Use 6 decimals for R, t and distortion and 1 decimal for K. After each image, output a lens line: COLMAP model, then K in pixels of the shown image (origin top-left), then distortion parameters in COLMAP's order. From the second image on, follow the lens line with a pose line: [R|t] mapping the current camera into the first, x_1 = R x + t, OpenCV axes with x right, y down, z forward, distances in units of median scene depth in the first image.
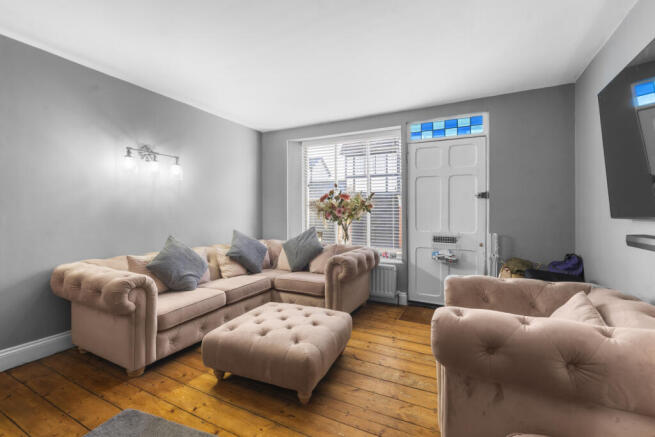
lens RADIAL K [[290.3, 0, 326.9], [0, 290.3, 215.8], [0, 0, 1]] dist [-0.003787, -0.000237]
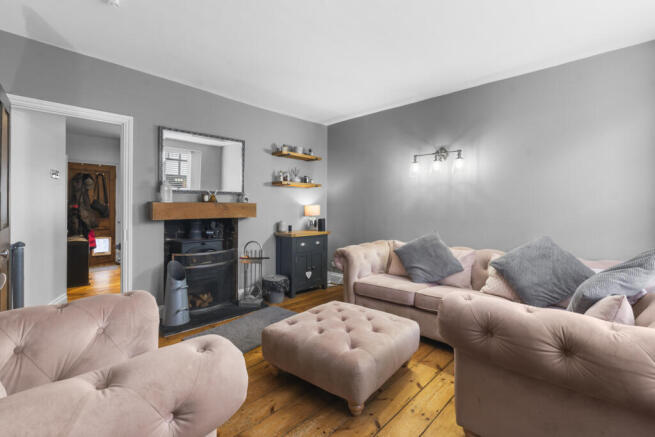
lens RADIAL K [[290.3, 0, 326.9], [0, 290.3, 215.8], [0, 0, 1]] dist [-0.003787, -0.000237]
pose [[-0.284272, 0.027713, -0.958343, 0.624811], [-0.002723, 0.999555, 0.029712, -0.014922], [0.958740, 0.011056, -0.284069, 0.988040]]
